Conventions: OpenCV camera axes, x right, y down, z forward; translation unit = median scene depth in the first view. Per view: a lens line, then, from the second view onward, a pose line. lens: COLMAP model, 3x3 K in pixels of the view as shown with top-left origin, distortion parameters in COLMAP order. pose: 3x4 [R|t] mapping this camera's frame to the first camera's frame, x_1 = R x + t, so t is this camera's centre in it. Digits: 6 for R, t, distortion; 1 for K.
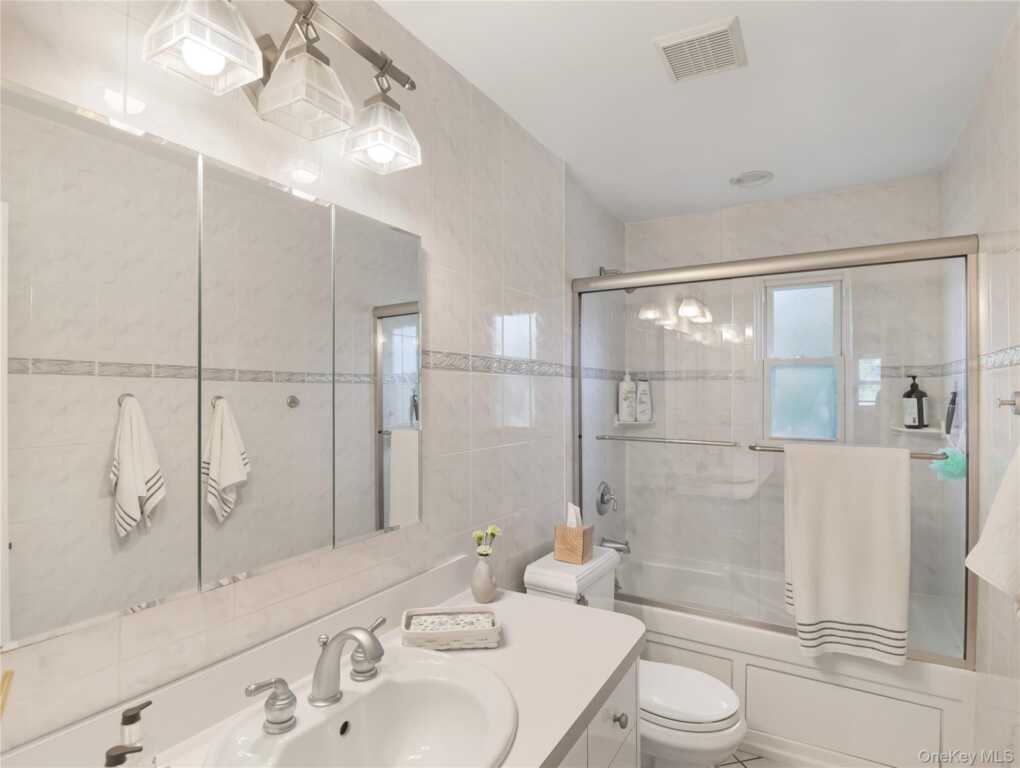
lens RADIAL K [[536.0, 0, 509.9], [0, 536.0, 386.9], [0, 0, 1]] dist [-0.001457, -0.010933]
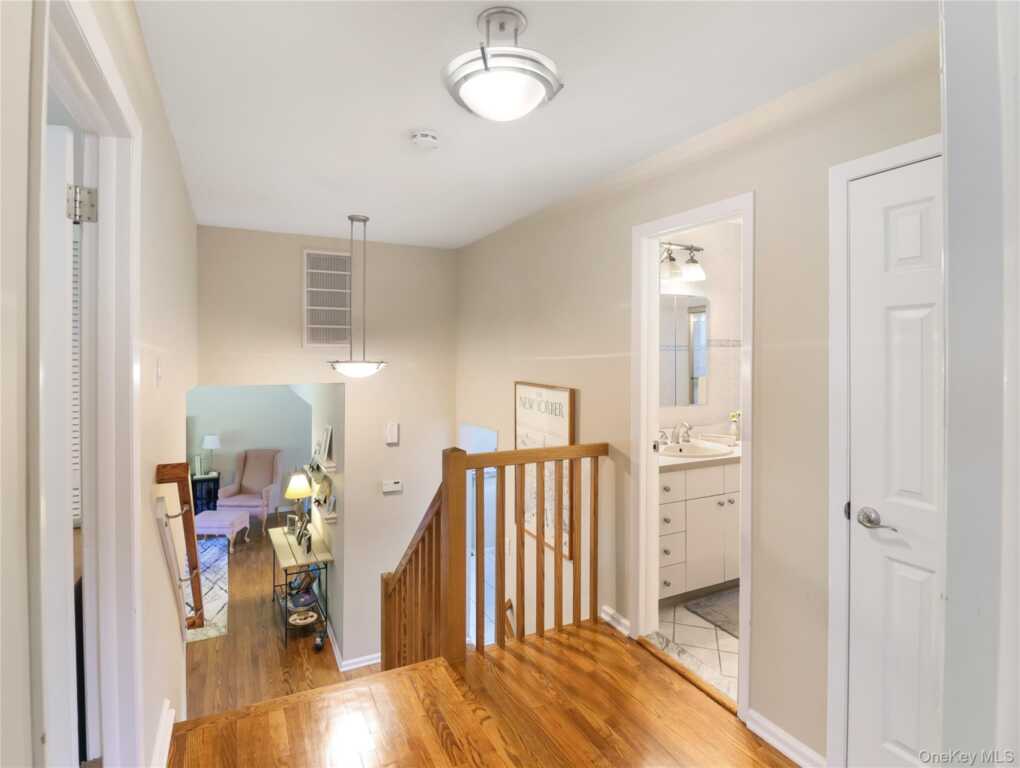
lens RADIAL K [[536.0, 0, 494.7], [0, 536.0, 353.4], [0, 0, 1]] dist [-0.001457, -0.010933]
pose [[0.828863, -0.001798, -0.559449, 0.418497], [0.004716, 0.999982, 0.003773, -0.016665], [0.559432, -0.005766, 0.828856, -1.674794]]
